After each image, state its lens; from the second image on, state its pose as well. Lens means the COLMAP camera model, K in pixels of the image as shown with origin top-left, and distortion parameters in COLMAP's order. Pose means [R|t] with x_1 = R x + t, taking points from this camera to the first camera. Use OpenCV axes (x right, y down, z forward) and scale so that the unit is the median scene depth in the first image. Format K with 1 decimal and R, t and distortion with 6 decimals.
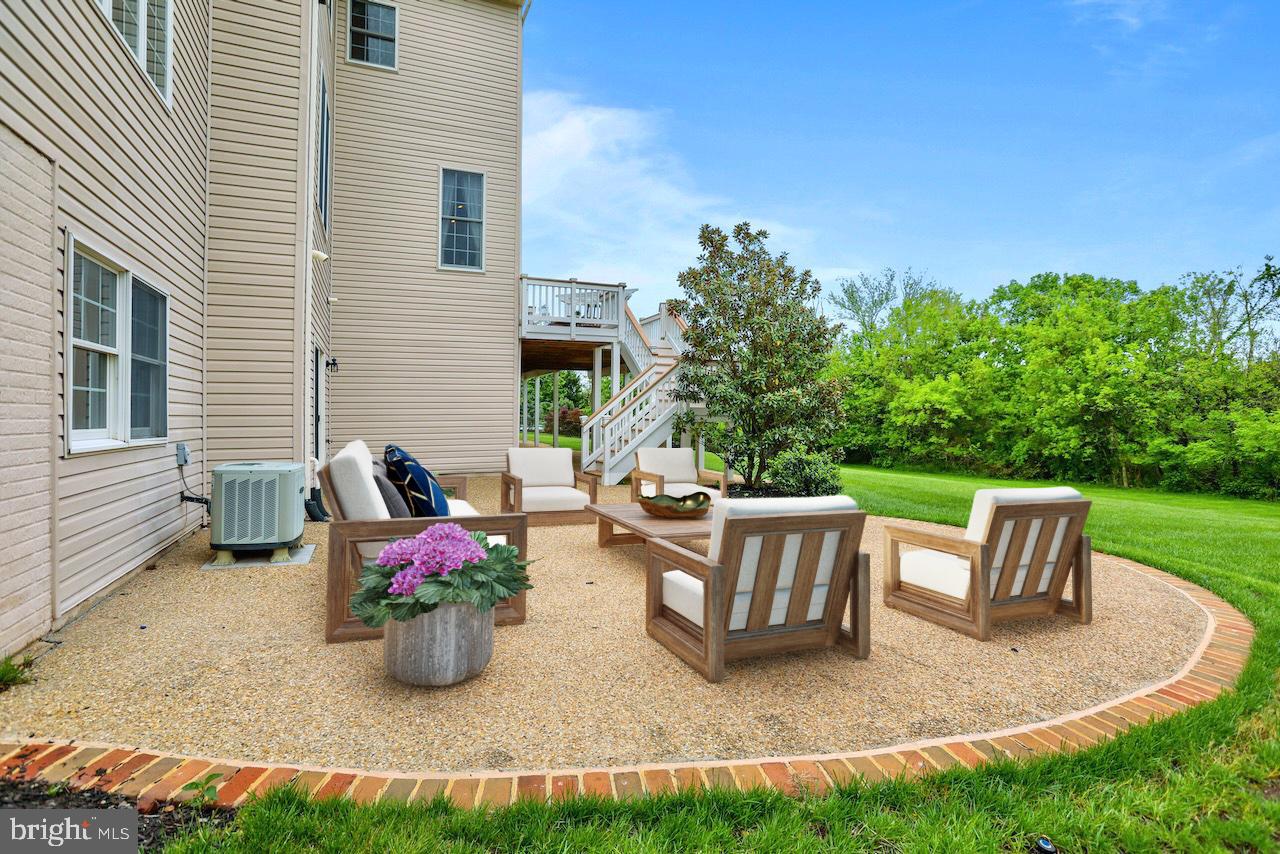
lens RADIAL K [[622.3, 0, 640.0], [0, 622.3, 427.0], [0, 0, 1]] dist [-0.074922, 0.046428]
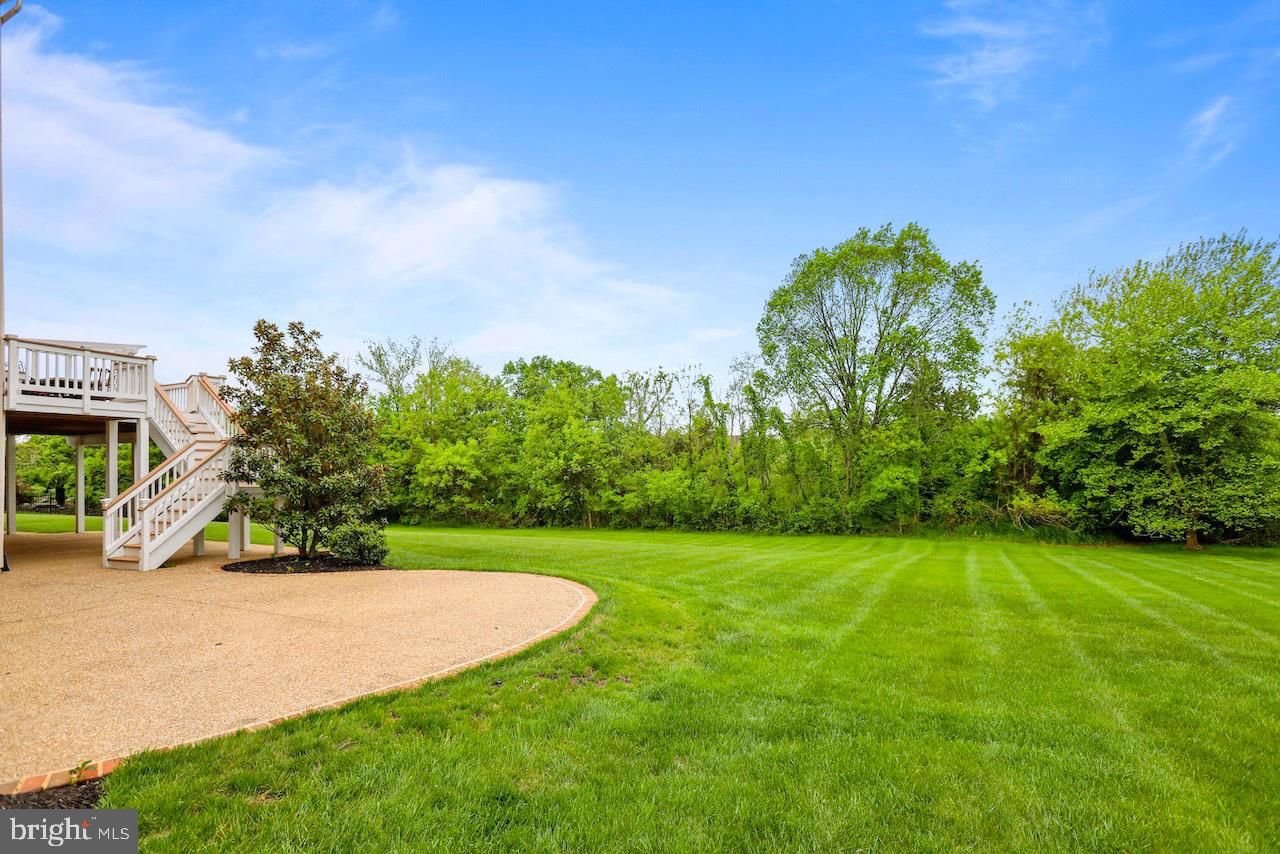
lens RADIAL K [[593.0, 0, 632.5], [0, 593.0, 425.9], [0, 0, 1]] dist [-0.068918, 0.028757]
pose [[0.739499, 0.035844, 0.672202, -0.043295], [0.031999, 0.995581, -0.088290, -0.012887], [-0.672396, 0.086800, 0.735084, -0.089956]]
